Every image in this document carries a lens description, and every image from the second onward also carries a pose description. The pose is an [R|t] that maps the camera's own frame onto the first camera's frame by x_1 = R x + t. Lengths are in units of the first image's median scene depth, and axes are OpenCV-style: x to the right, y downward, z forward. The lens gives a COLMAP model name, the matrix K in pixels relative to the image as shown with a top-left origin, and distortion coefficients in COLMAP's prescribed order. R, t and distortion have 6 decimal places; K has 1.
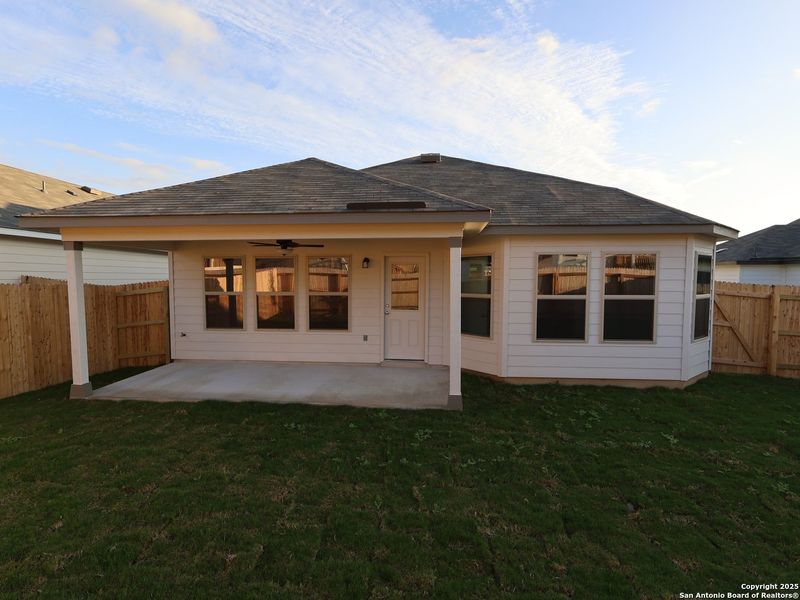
lens RADIAL K [[419.1, 0, 402.0], [0, 419.1, 302.8], [0, 0, 1]] dist [-0.002263, 0.002035]
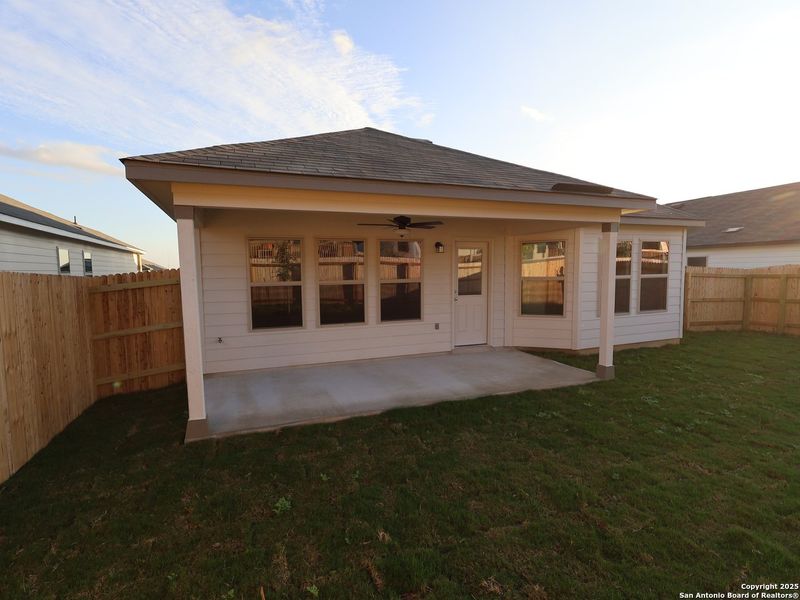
lens RADIAL K [[419.1, 0, 401.5], [0, 419.1, 294.3], [0, 0, 1]] dist [-0.002263, 0.002035]
pose [[0.888552, -0.039629, 0.457061, -0.589161], [0.039861, 0.999163, 0.009138, -0.000272], [-0.457040, 0.010099, 0.889389, 0.184284]]
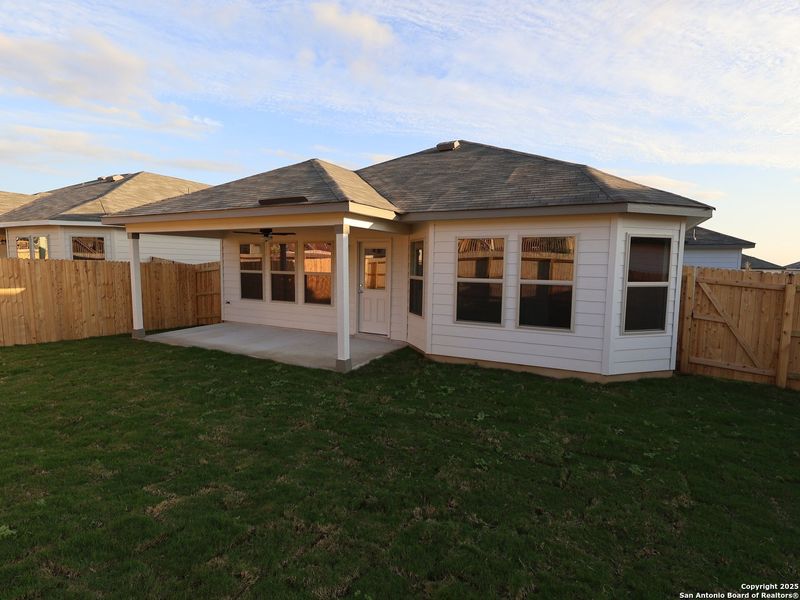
lens RADIAL K [[419.1, 0, 401.0], [0, 419.1, 303.3], [0, 0, 1]] dist [-0.002263, 0.002035]
pose [[0.924358, 0.047993, -0.378496, 0.495496], [-0.034493, 0.998506, 0.042371, 0.004803], [0.379964, -0.026110, 0.924633, -0.013358]]
